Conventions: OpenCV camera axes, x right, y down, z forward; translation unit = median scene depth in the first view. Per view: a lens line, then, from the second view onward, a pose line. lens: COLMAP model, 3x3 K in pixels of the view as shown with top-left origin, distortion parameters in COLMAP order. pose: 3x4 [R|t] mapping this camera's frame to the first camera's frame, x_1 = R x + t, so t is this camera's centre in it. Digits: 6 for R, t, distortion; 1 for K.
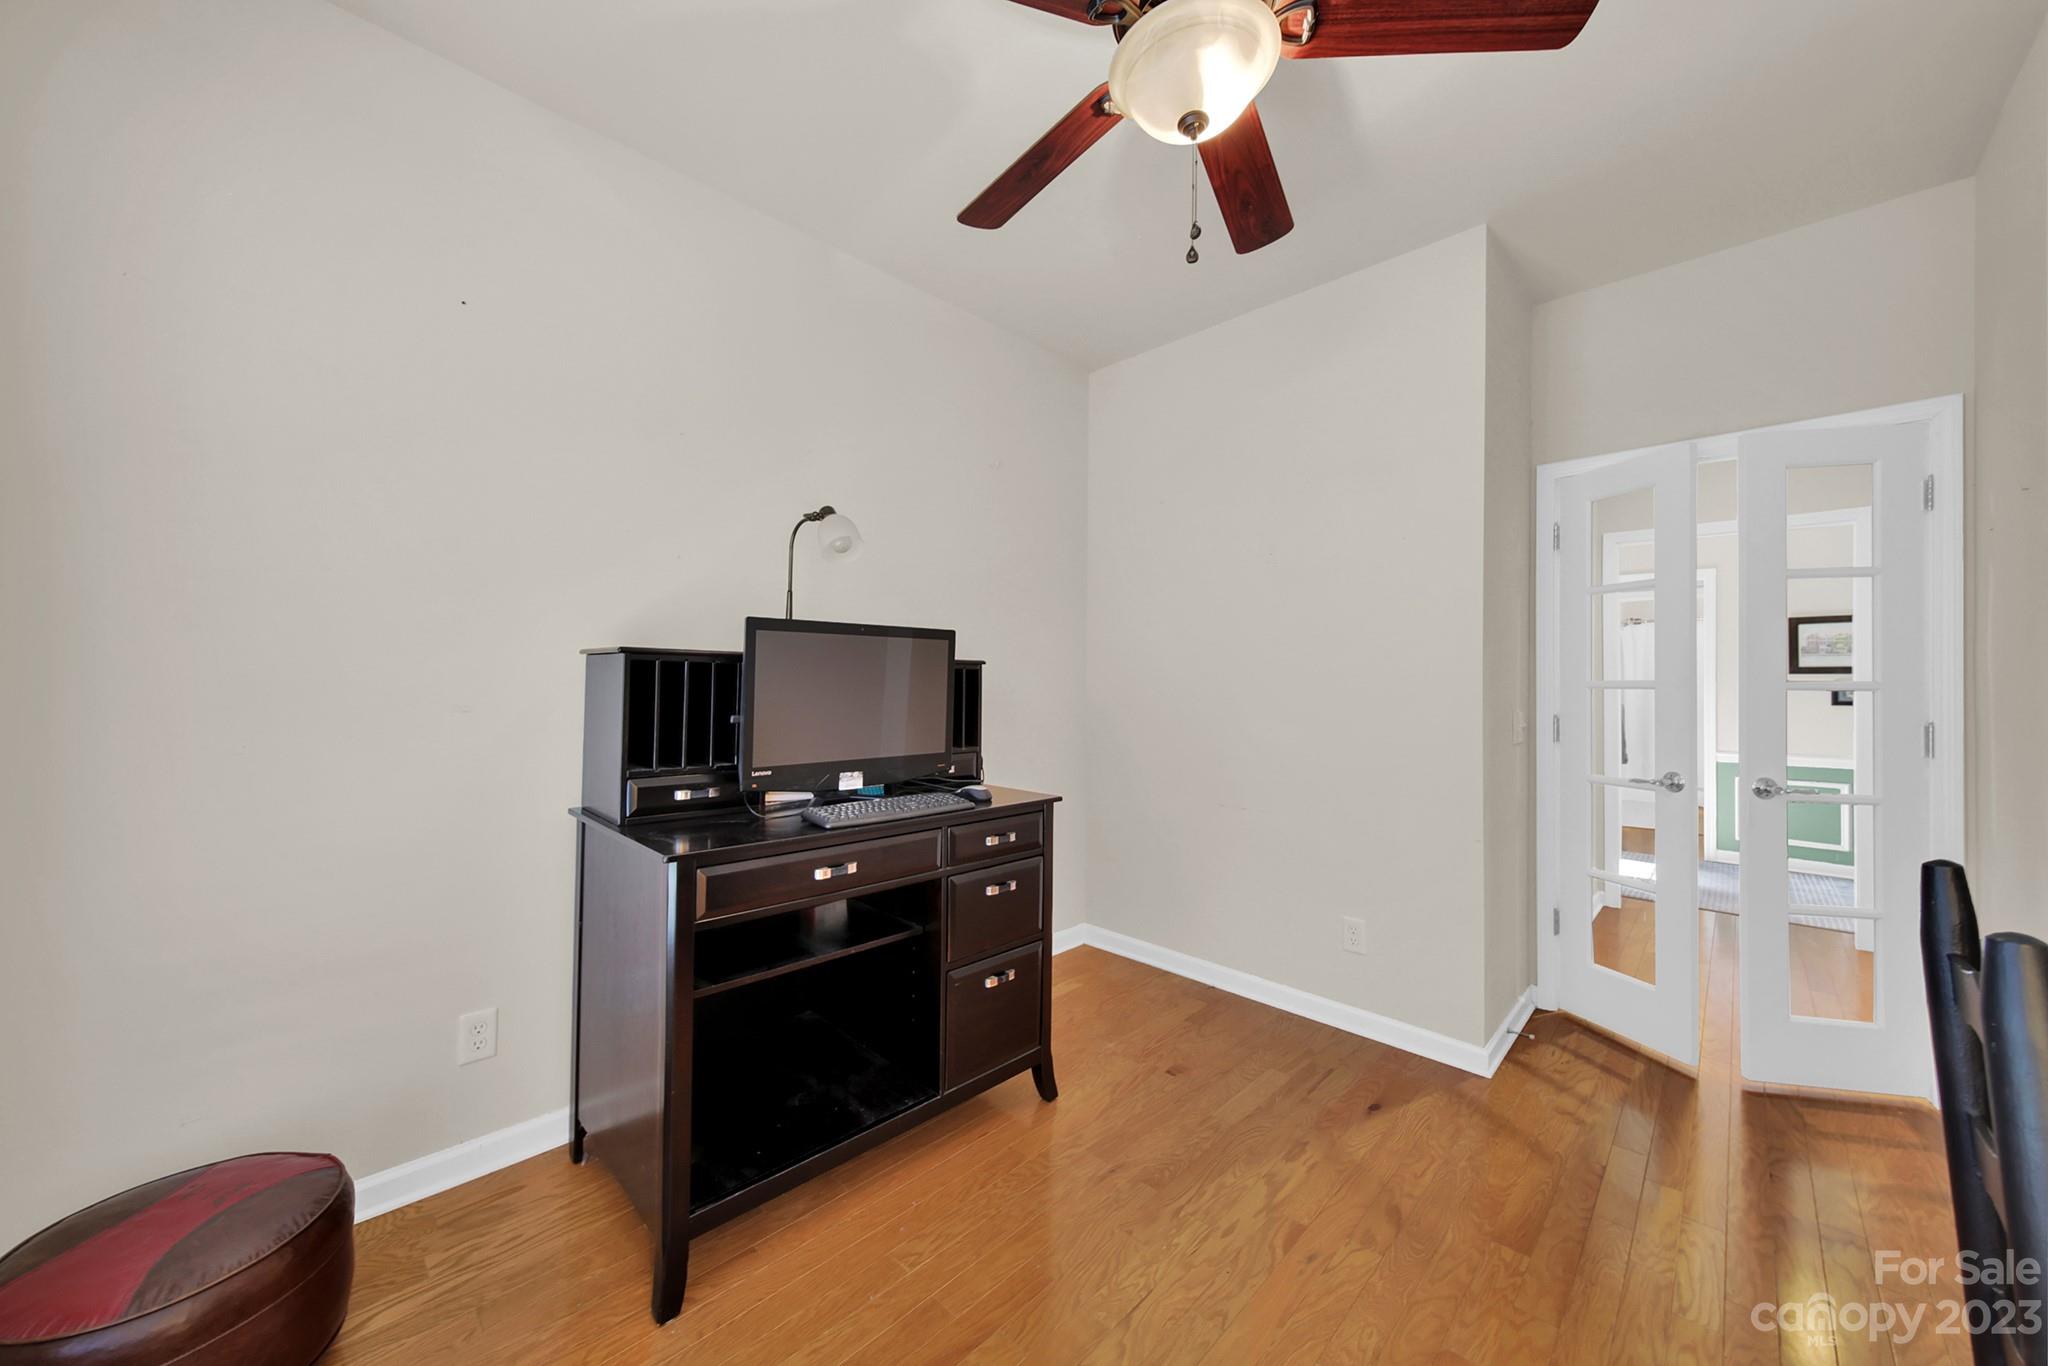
lens RADIAL K [[734.0, 0, 1019.0], [0, 734.0, 671.3], [0, 0, 1]] dist [-0.000739, 0.000006]
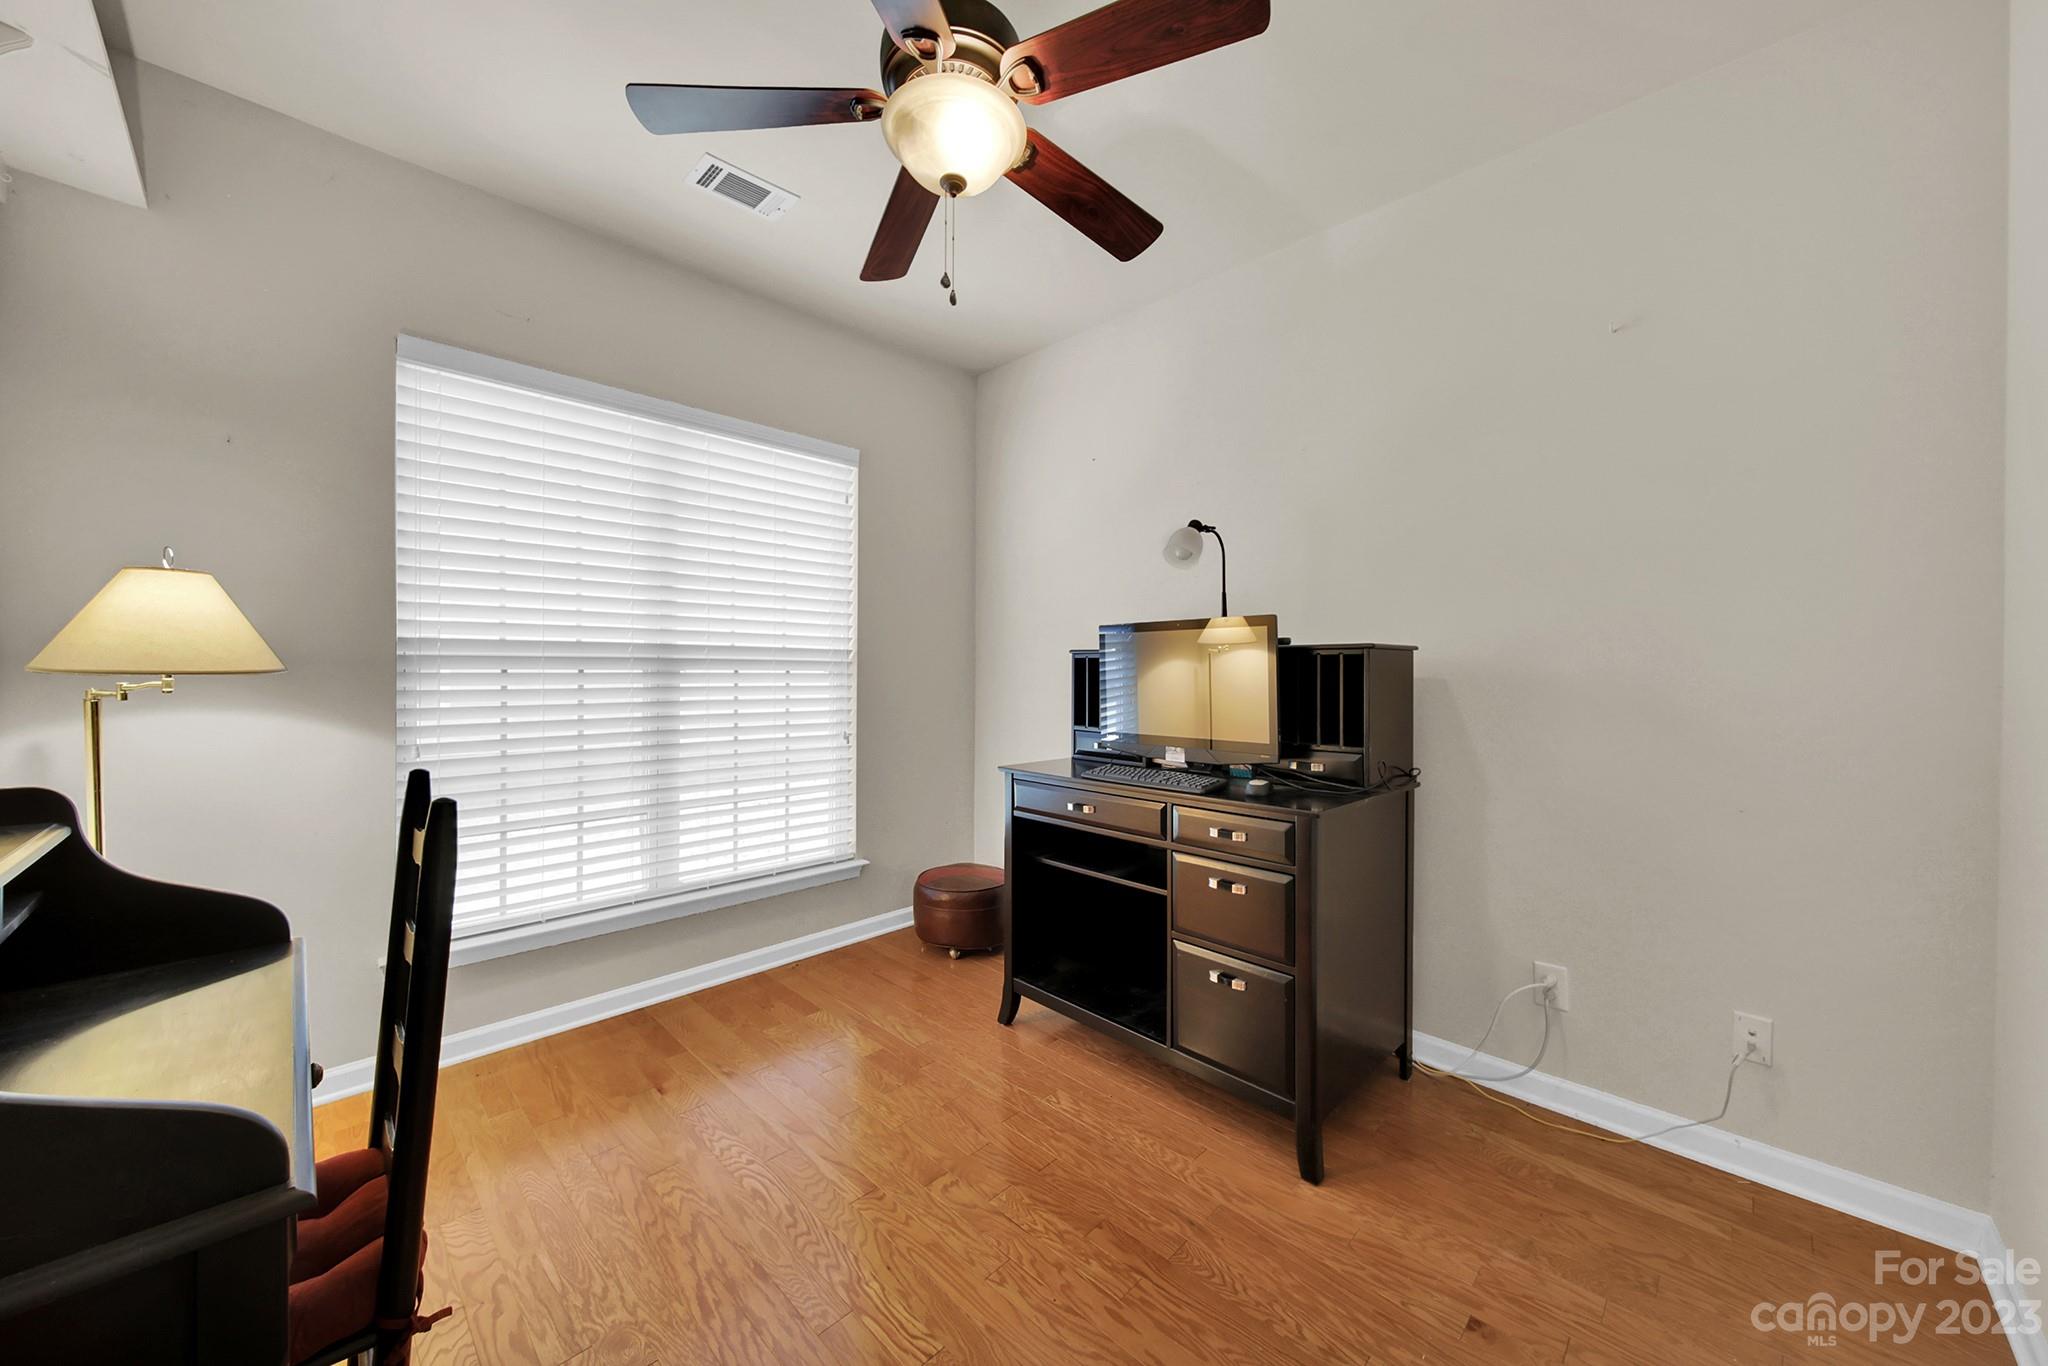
lens RADIAL K [[734.0, 0, 1019.0], [0, 734.0, 671.3], [0, 0, 1]] dist [-0.000739, 0.000006]
pose [[-0.003457, -0.001188, -0.999993, 1.065273], [0.016205, 0.999868, -0.001244, 0.013543], [0.999863, -0.016209, -0.003437, 0.844799]]
